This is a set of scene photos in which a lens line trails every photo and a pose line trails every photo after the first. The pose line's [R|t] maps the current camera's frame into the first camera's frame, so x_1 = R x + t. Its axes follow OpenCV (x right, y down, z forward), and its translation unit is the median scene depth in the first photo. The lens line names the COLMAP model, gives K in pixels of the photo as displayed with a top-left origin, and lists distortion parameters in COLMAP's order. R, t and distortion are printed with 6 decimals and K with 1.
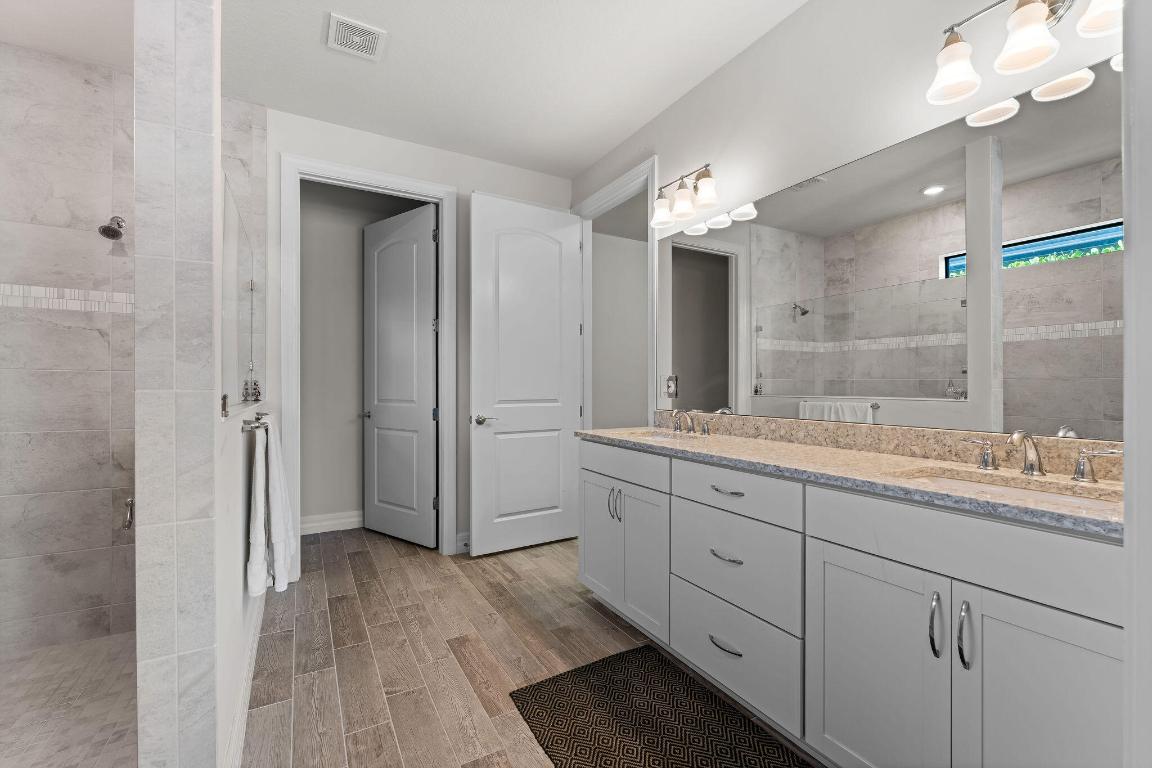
lens RADIAL K [[479.5, 0, 578.8], [0, 479.5, 382.4], [0, 0, 1]] dist [-0.007778, -0.000010]
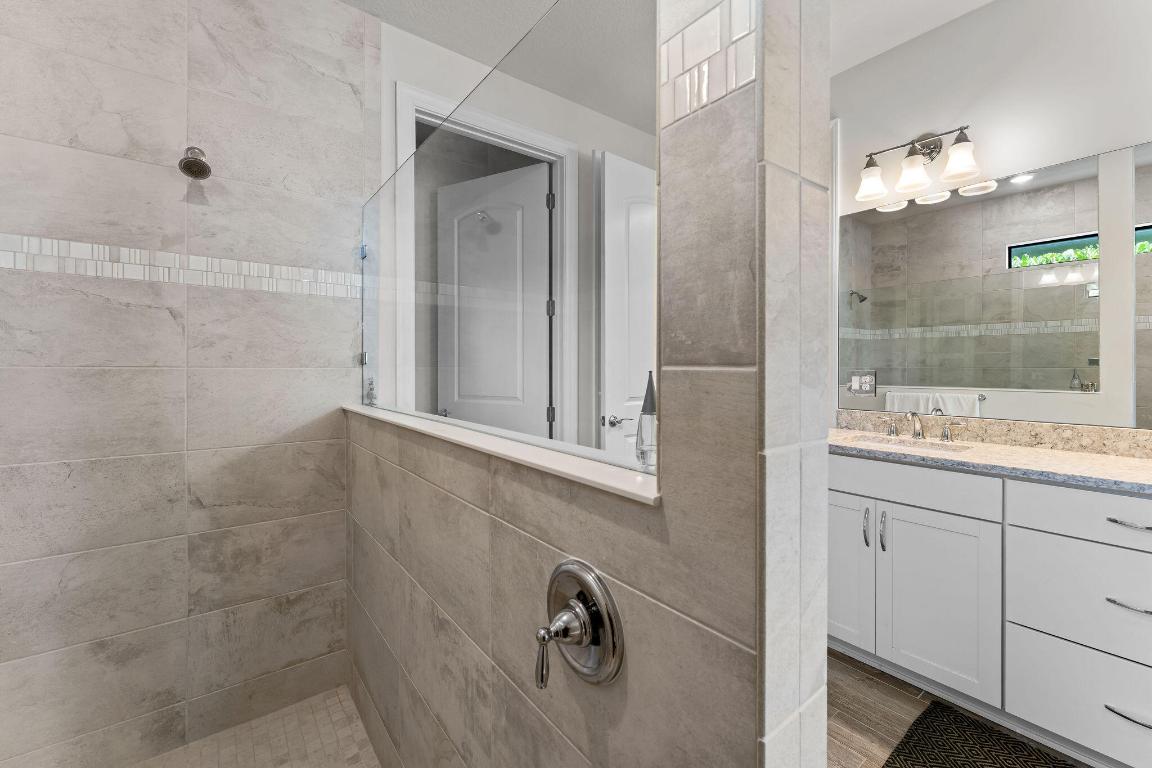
lens RADIAL K [[471.3, 0, 570.9], [0, 471.3, 365.5], [0, 0, 1]] dist [-0.000658, -0.000567]
pose [[0.992312, -0.000598, 0.123764, -0.510795], [0.000113, 0.999992, 0.003921, -0.029972], [-0.123765, -0.003877, 0.992304, 0.243603]]
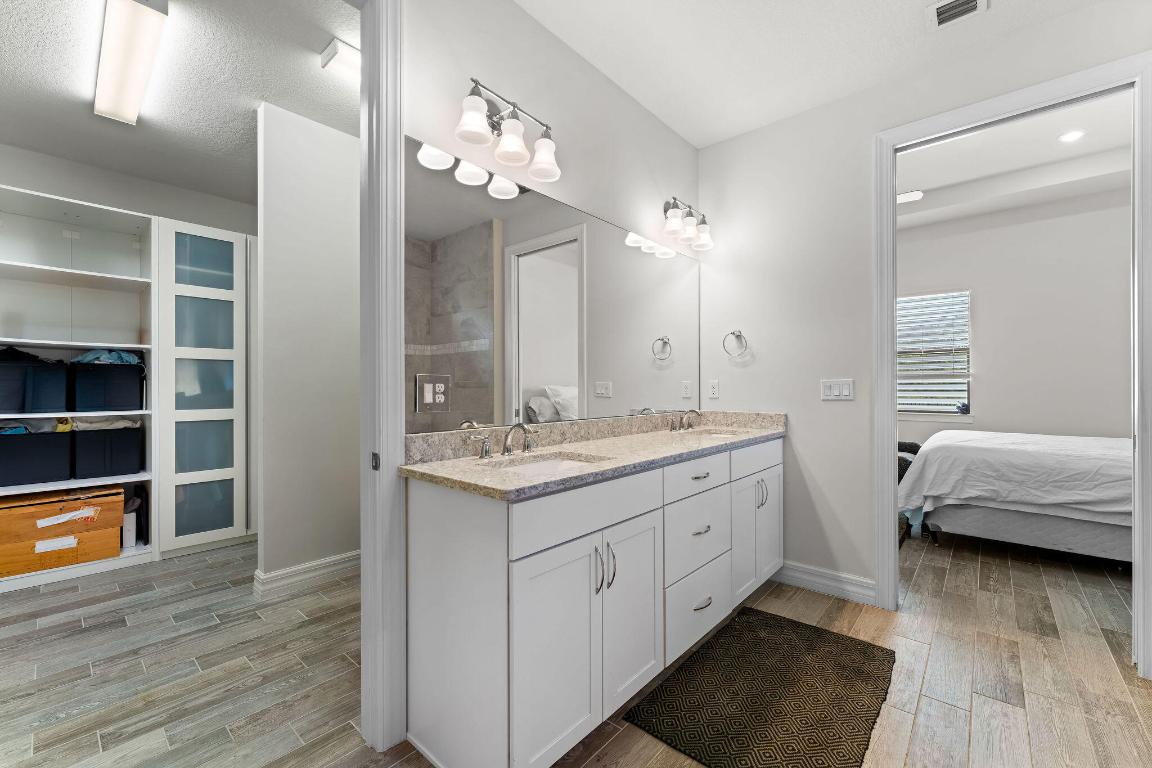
lens RADIAL K [[466.4, 0, 575.7], [0, 466.4, 387.6], [0, 0, 1]] dist [0.001876, -0.000013]
pose [[-0.312197, 0.001494, 0.950016, -0.498100], [-0.000242, 0.999999, -0.001652, 0.003254], [-0.950018, -0.000745, -0.312196, 1.164472]]
